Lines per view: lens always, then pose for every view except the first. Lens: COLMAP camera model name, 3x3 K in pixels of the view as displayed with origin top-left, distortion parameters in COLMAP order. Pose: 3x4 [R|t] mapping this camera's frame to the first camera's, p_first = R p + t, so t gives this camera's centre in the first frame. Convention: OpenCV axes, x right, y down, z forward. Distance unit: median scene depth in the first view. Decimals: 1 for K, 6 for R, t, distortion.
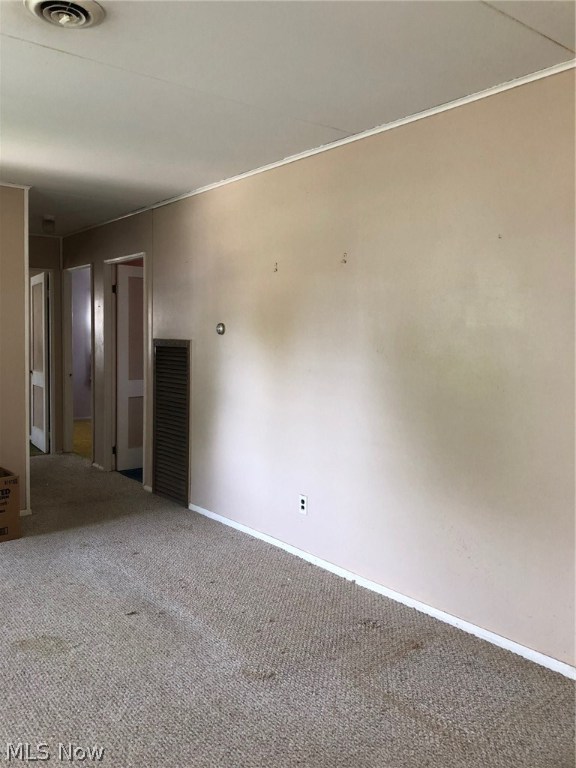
lens RADIAL K [[632.0, 0, 285.6], [0, 632.0, 383.0], [0, 0, 1]] dist [0.016347, -0.016828]
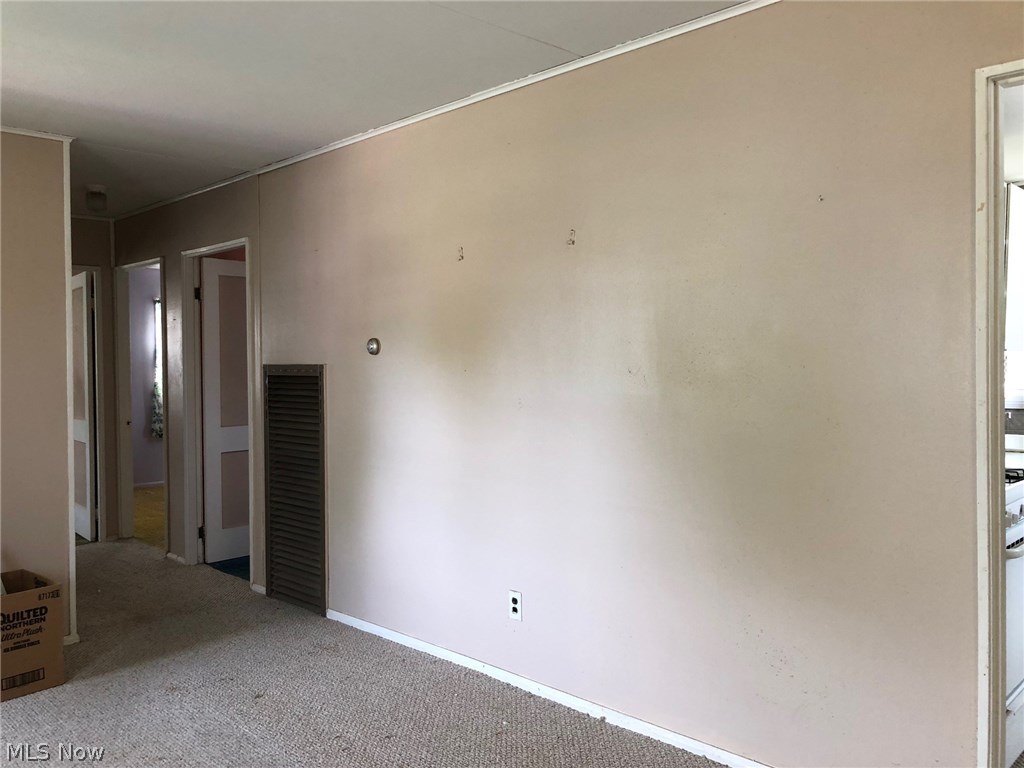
lens RADIAL K [[842.7, 0, 514.0], [0, 842.7, 384.6], [0, 0, 1]] dist [0.016347, -0.016828]
pose [[0.992118, -0.028160, 0.122098, -0.062595], [0.033533, 0.998547, -0.042173, -0.002251], [-0.120733, 0.045934, 0.991622, 0.086917]]
